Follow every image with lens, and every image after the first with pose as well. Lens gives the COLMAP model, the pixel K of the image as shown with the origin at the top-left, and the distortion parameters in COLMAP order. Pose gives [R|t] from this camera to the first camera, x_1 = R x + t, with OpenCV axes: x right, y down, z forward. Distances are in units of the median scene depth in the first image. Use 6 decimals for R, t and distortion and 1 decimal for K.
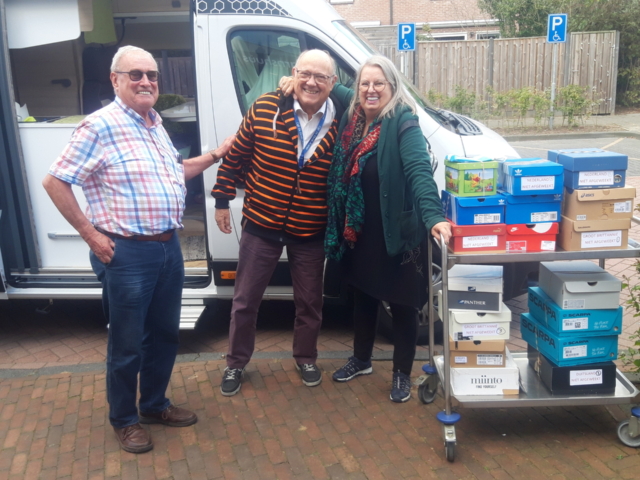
lens RADIAL K [[777.7, 0, 320.0], [0, 777.7, 240.0], [0, 0, 1]] dist [0.005107, -0.064251]
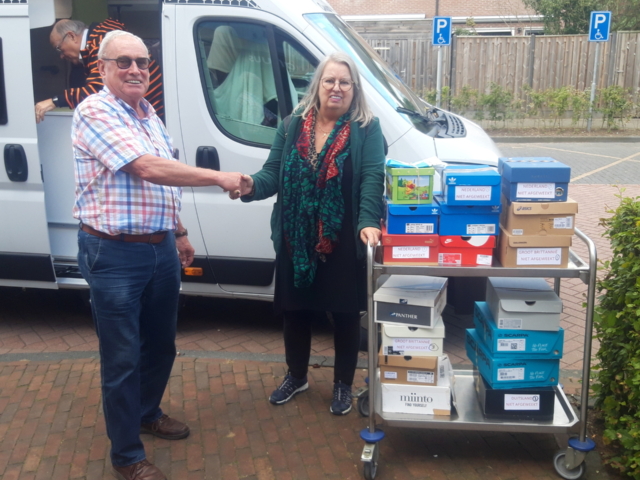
lens RADIAL K [[777.7, 0, 320.0], [0, 777.7, 240.0], [0, 0, 1]] dist [0.005107, -0.064251]
pose [[0.995848, 0.046584, -0.078211, 0.162462], [-0.045679, 0.998867, 0.013322, -0.019604], [0.078743, -0.009694, 0.996848, 0.048111]]
